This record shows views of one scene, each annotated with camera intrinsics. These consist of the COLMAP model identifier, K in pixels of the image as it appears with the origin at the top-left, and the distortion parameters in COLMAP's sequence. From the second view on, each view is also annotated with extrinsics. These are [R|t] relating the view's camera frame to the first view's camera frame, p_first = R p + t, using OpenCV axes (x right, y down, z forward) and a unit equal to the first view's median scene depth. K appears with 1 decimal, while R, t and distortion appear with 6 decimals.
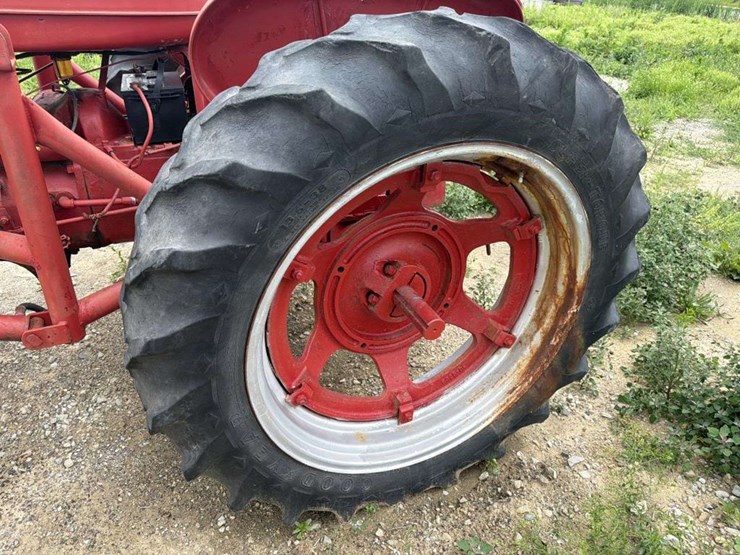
lens RADIAL K [[521.1, 0, 374.7], [0, 521.1, 278.6], [0, 0, 1]] dist [0.078777, -0.102995]
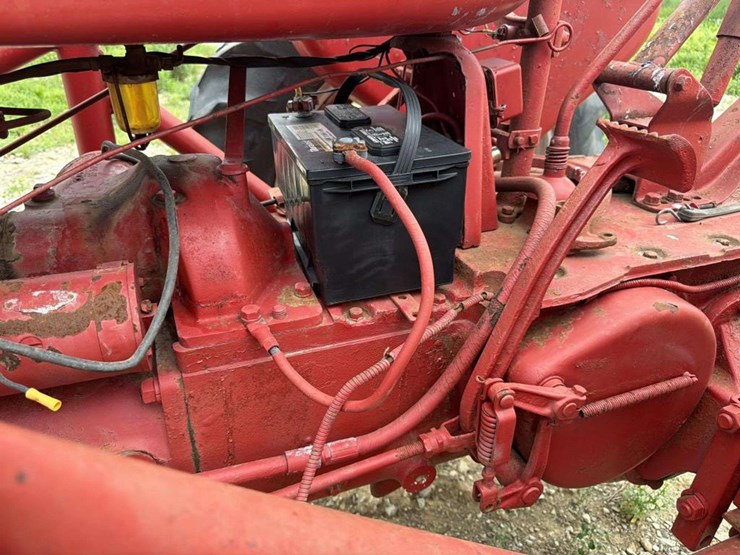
lens RADIAL K [[533.6, 0, 374.2], [0, 533.6, 277.4], [0, 0, 1]] dist [-0.007300, -0.007304]
pose [[0.997592, -0.008823, -0.068787, -0.398128], [0.005968, 0.999116, -0.041603, -0.261709], [0.069094, 0.041093, 0.996763, 0.646979]]
